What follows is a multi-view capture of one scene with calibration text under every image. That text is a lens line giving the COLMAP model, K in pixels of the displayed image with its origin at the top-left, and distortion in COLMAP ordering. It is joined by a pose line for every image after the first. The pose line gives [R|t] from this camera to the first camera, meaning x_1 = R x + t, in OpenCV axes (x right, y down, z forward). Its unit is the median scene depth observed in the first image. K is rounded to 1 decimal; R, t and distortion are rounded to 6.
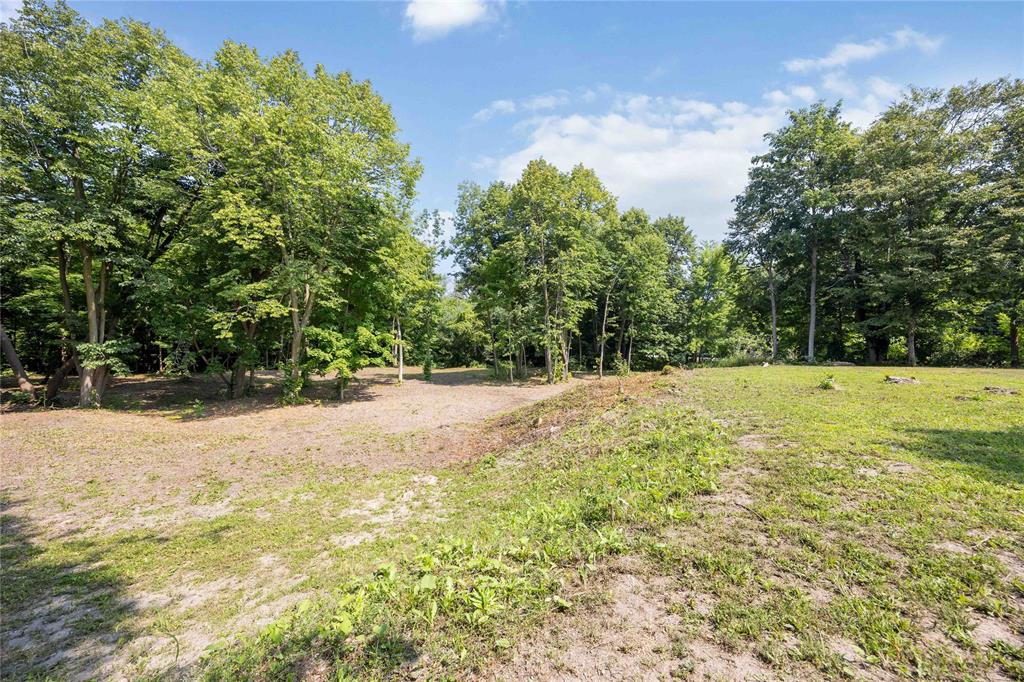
lens RADIAL K [[381.4, 0, 512.0], [0, 381.4, 341.0], [0, 0, 1]] dist [0.002378, 0.000126]
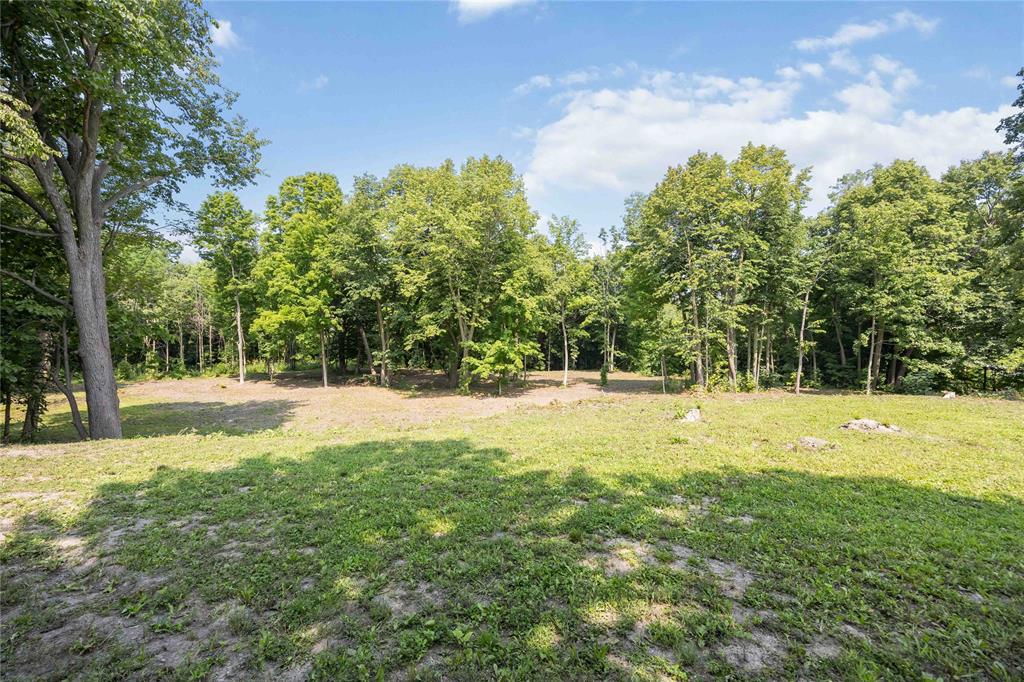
lens RADIAL K [[381.4, 0, 512.0], [0, 381.4, 341.0], [0, 0, 1]] dist [0.002378, 0.000126]
pose [[0.765101, -0.009407, -0.643842, 0.353316], [-0.005292, 0.999768, -0.020895, -0.003050], [0.643889, 0.019394, 0.764873, 0.020143]]
